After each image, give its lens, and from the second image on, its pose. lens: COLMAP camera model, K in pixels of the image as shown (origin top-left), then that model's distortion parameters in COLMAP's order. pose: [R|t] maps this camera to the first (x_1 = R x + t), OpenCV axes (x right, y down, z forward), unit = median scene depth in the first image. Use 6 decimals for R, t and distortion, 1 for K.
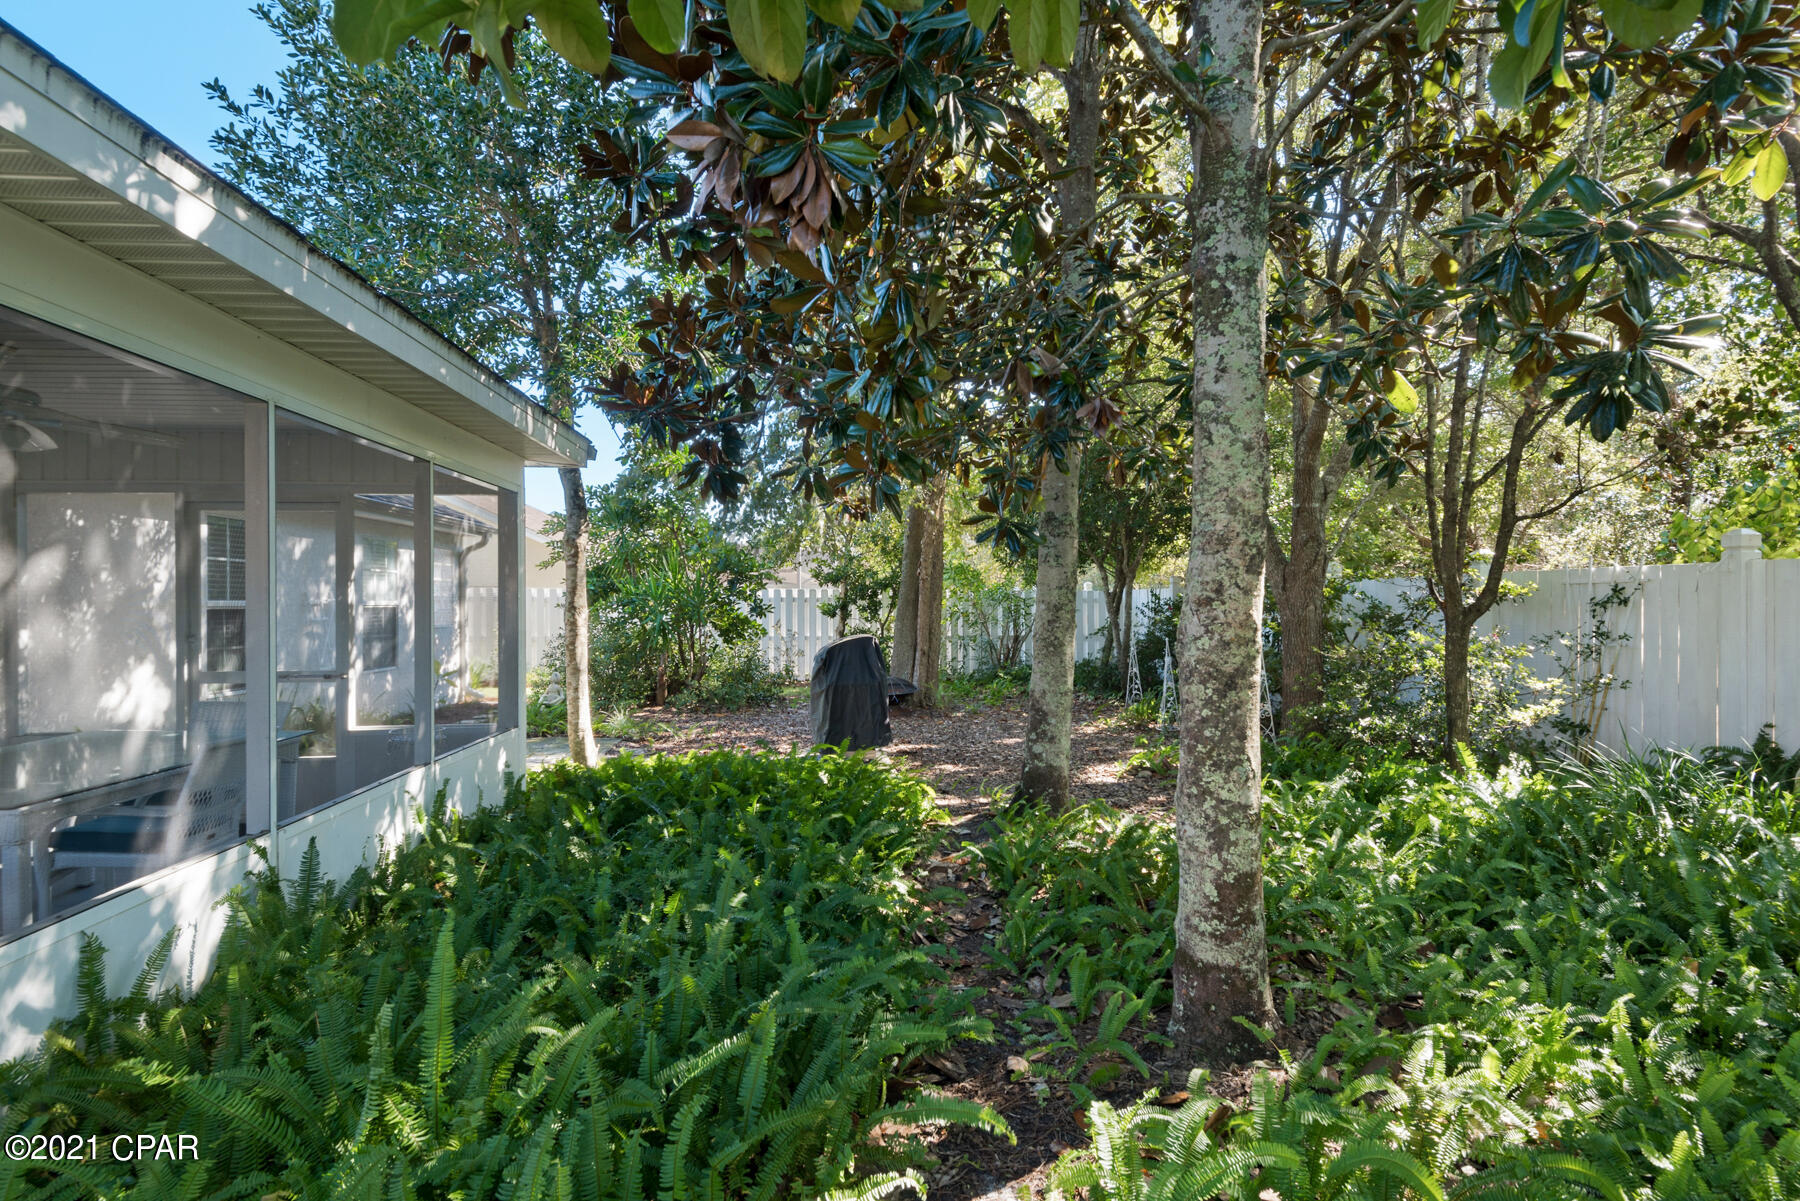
lens RADIAL K [[956.1, 0, 900.0], [0, 956.1, 600.5], [0, 0, 1]] dist [0.002519, 0.000114]
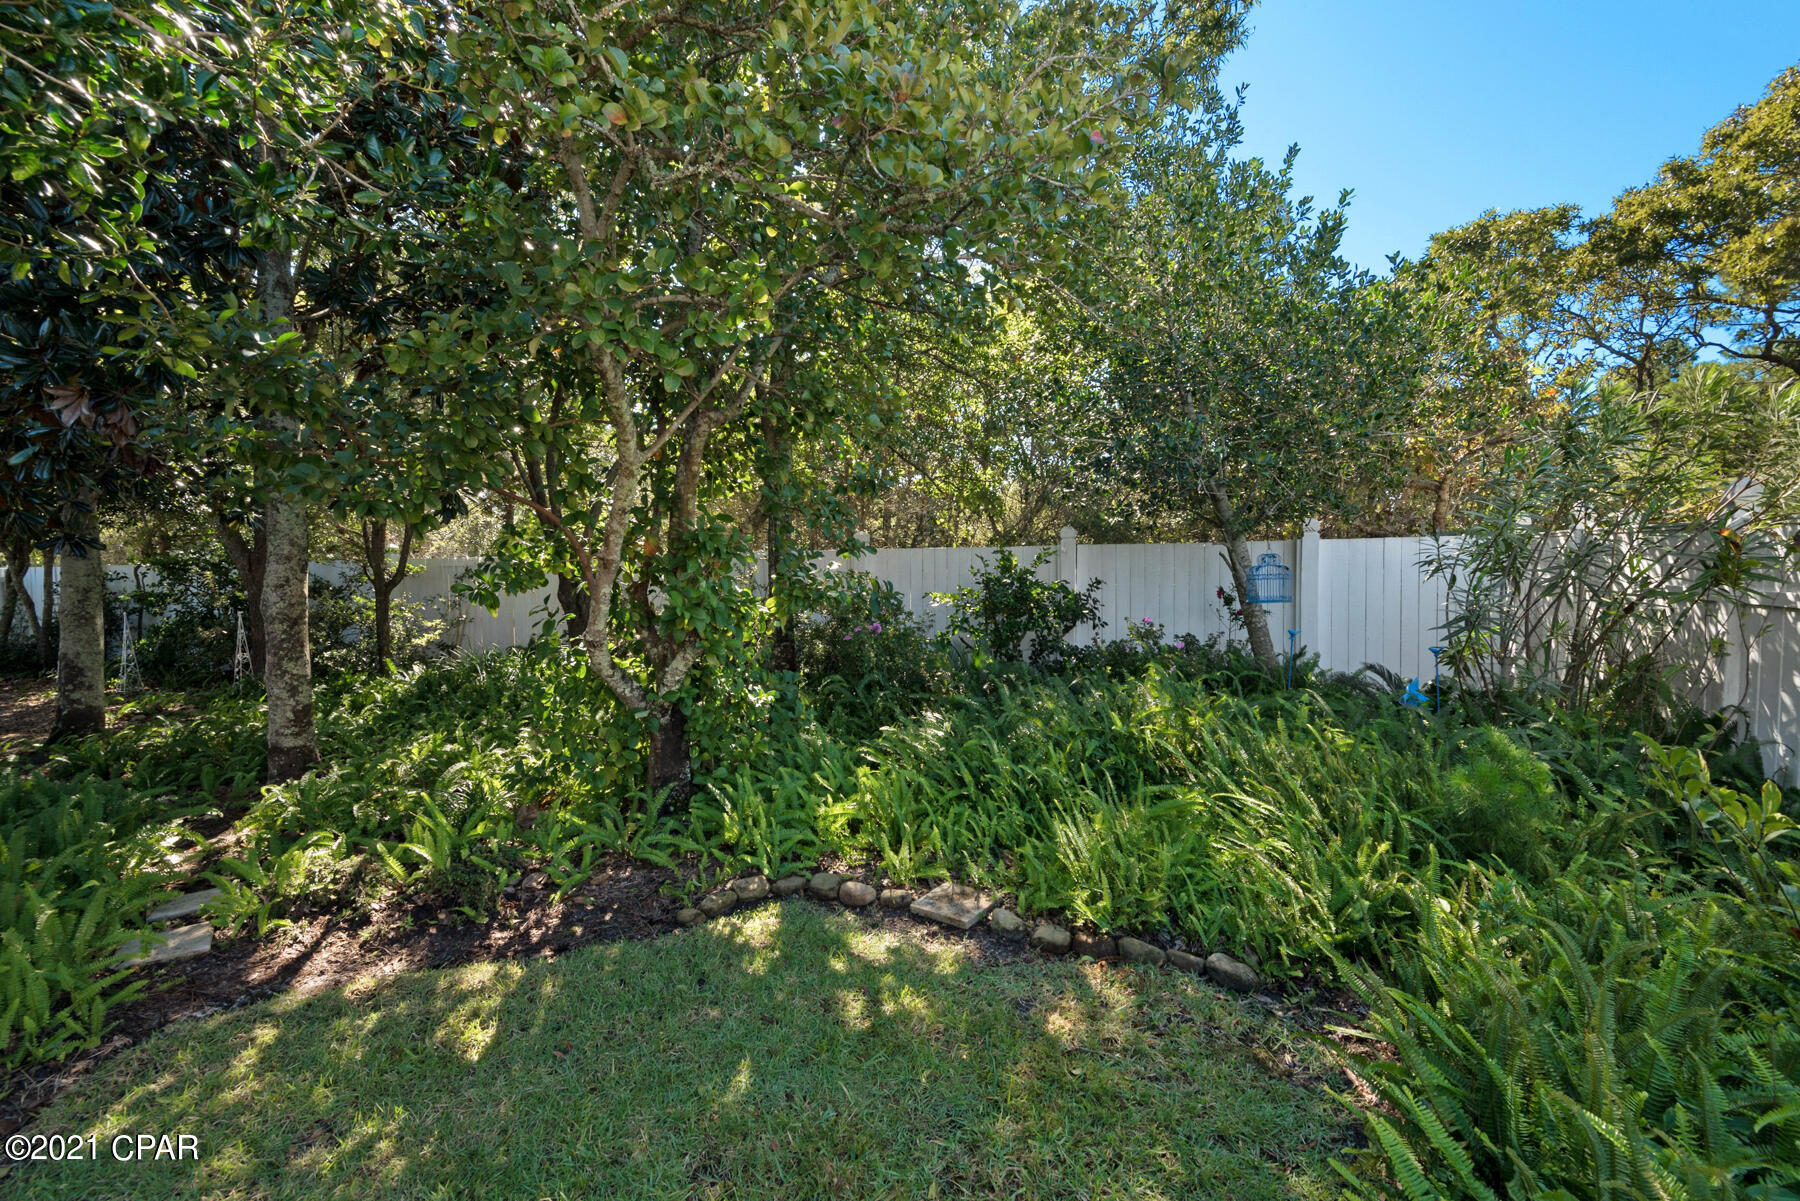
lens RADIAL K [[818.3, 0, 900.0], [0, 818.3, 600.5], [0, 0, 1]] dist [-0.001364, -0.000155]
pose [[0.444248, -0.041992, 0.894919, -0.330361], [0.007838, 0.999045, 0.042987, -0.016074], [-0.895870, -0.012083, 0.444153, -0.501399]]
